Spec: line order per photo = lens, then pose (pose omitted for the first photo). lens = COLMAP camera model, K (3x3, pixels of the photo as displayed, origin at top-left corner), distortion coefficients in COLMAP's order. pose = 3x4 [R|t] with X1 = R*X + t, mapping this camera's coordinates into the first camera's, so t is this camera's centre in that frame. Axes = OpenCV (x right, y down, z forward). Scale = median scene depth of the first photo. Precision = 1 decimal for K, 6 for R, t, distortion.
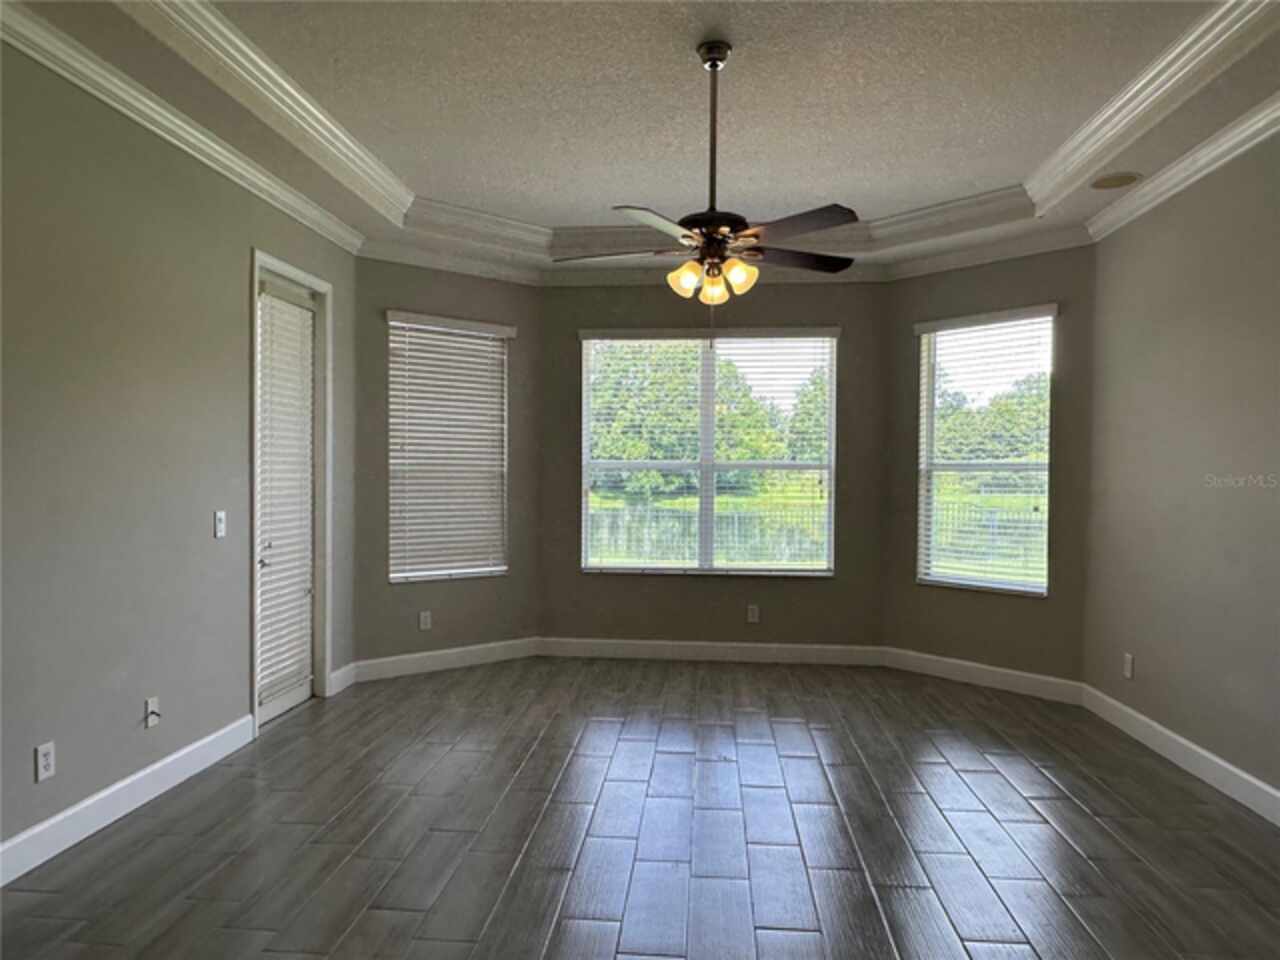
lens RADIAL K [[865.0, 0, 636.3], [0, 865.0, 484.0], [0, 0, 1]] dist [-0.001953, 0.003091]
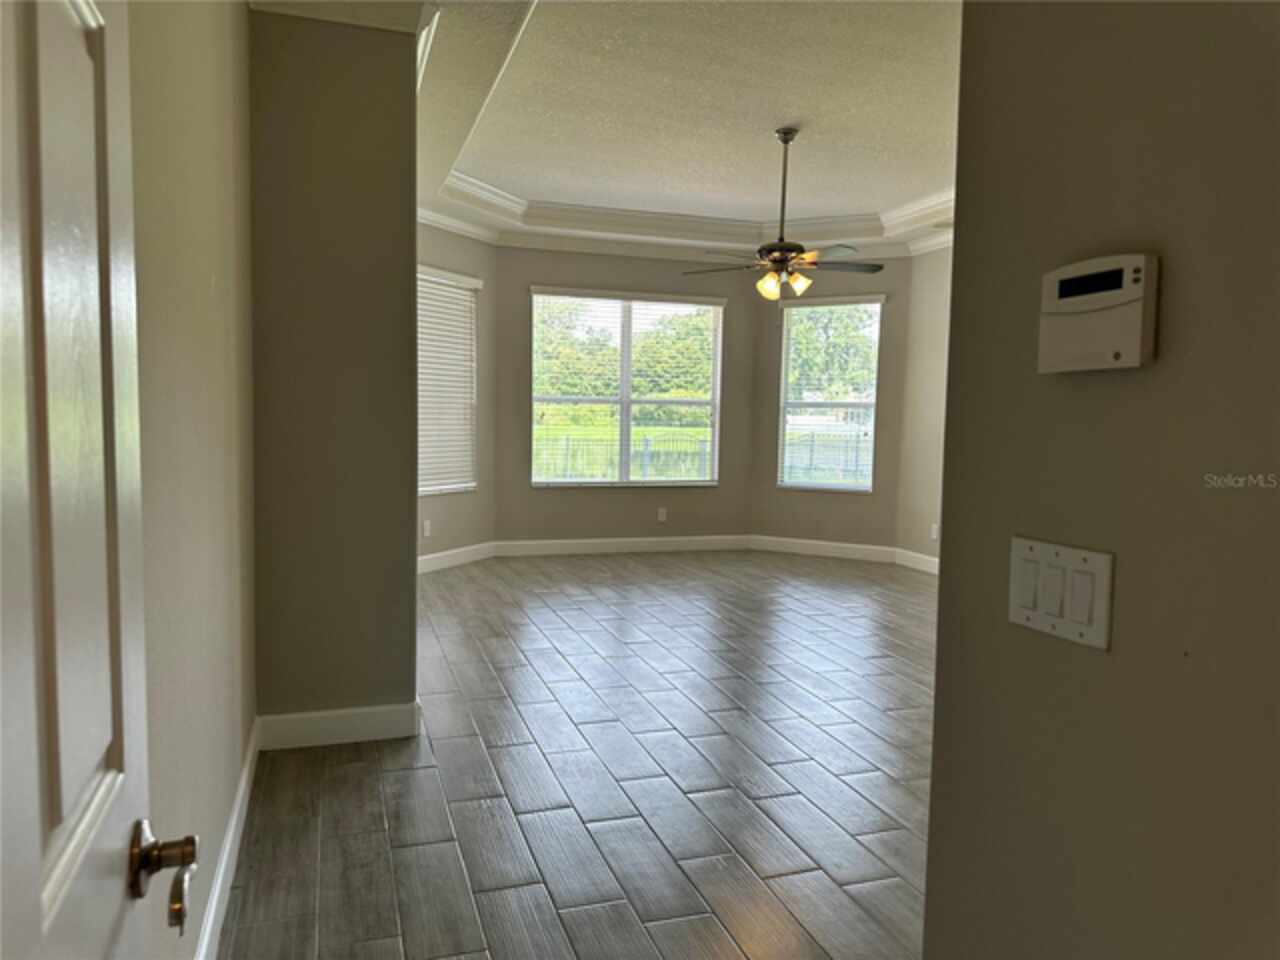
lens RADIAL K [[901.1, 0, 642.6], [0, 901.1, 475.6], [0, 0, 1]] dist [0.088510, -0.001509]
pose [[0.914789, -0.016944, 0.403576, -0.438401], [-0.009476, 0.997945, 0.063378, 0.004094], [-0.403820, -0.061802, 0.912748, -0.229493]]
